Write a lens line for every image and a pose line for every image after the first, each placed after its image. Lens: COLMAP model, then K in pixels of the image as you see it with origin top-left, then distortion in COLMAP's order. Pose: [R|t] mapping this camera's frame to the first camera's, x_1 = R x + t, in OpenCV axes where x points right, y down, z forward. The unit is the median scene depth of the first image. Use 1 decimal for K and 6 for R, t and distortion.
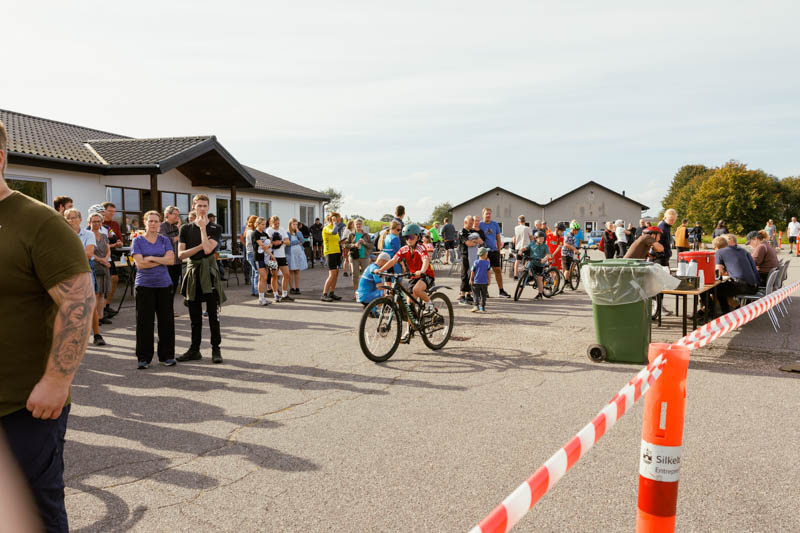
lens RADIAL K [[607.6, 0, 394.0], [0, 607.6, 267.1], [0, 0, 1]] dist [0.008985, 0.000359]
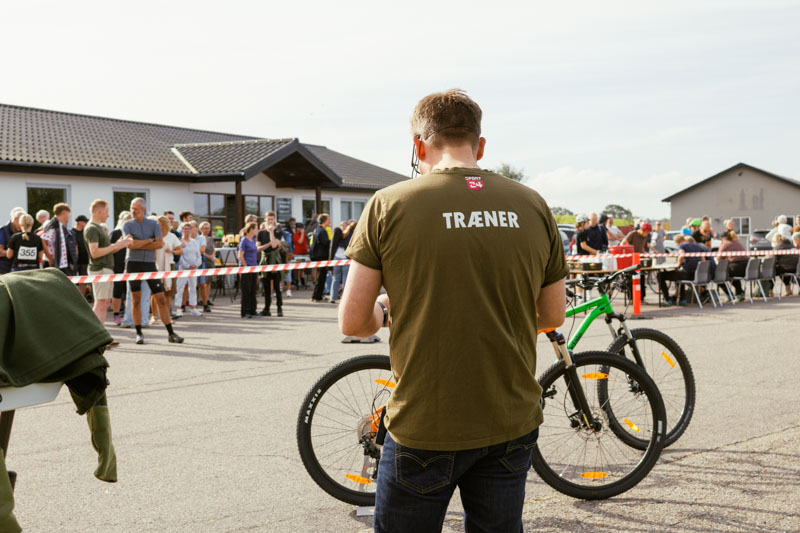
lens RADIAL K [[1195.1, 0, 399.8], [0, 1195.1, 266.0], [0, 0, 1]] dist [0.000163, 0.000000]
pose [[0.973177, -0.006495, -0.229965, 0.316832], [-0.001362, 0.999421, -0.033992, 0.056196], [0.230053, 0.033393, 0.972605, -0.851355]]
